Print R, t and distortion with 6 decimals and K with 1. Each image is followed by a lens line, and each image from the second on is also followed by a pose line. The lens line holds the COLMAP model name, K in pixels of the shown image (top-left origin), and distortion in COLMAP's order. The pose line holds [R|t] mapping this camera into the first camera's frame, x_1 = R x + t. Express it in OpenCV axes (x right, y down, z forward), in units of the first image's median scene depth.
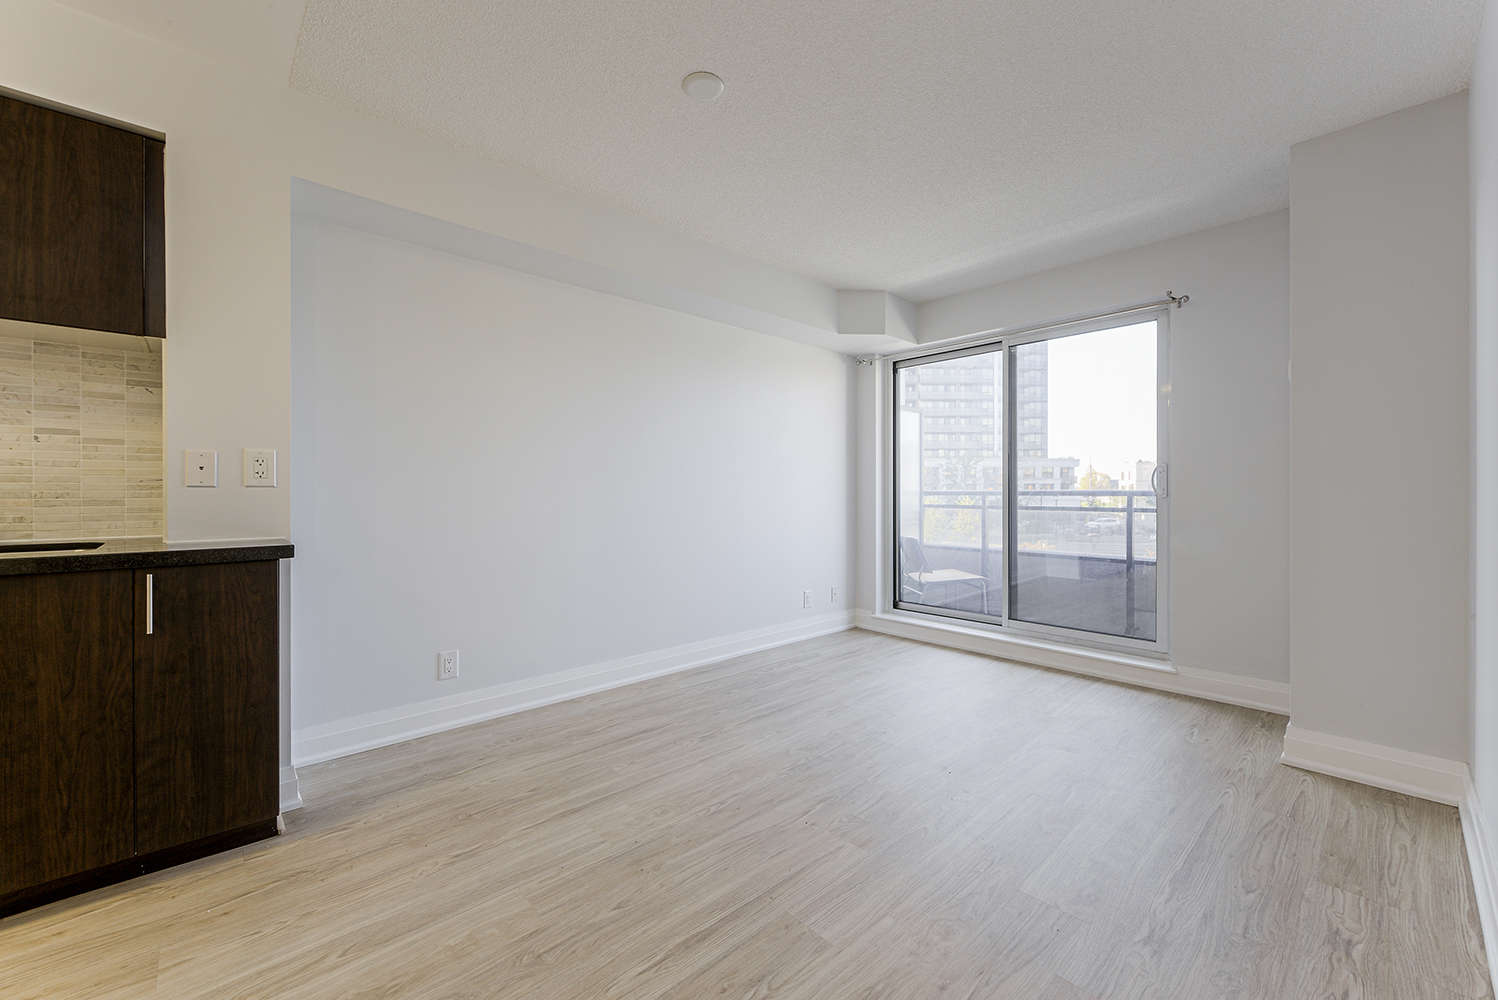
lens RADIAL K [[594.8, 0, 742.7], [0, 594.8, 493.1], [0, 0, 1]] dist [0.003473, -0.000342]
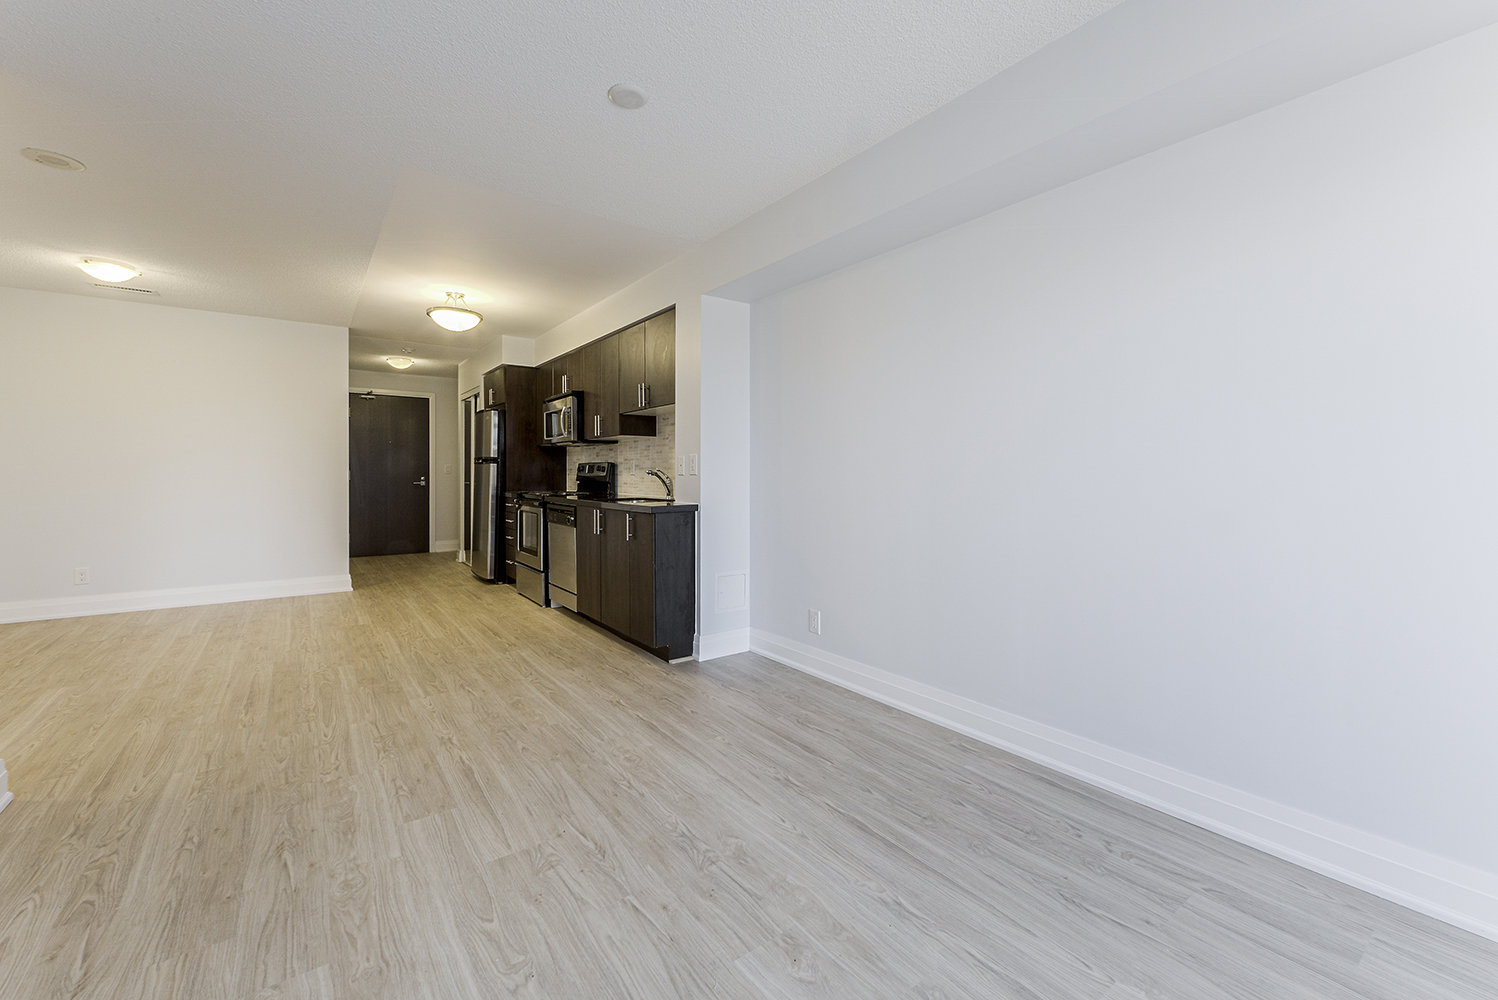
lens RADIAL K [[594.8, 0, 750.3], [0, 594.8, 486.5], [0, 0, 1]] dist [0.003473, -0.000342]
pose [[-0.094629, 0.021036, -0.995290, 0.883091], [0.002477, 0.999779, 0.020895, -0.019758], [0.995510, -0.000488, -0.094660, 1.197967]]
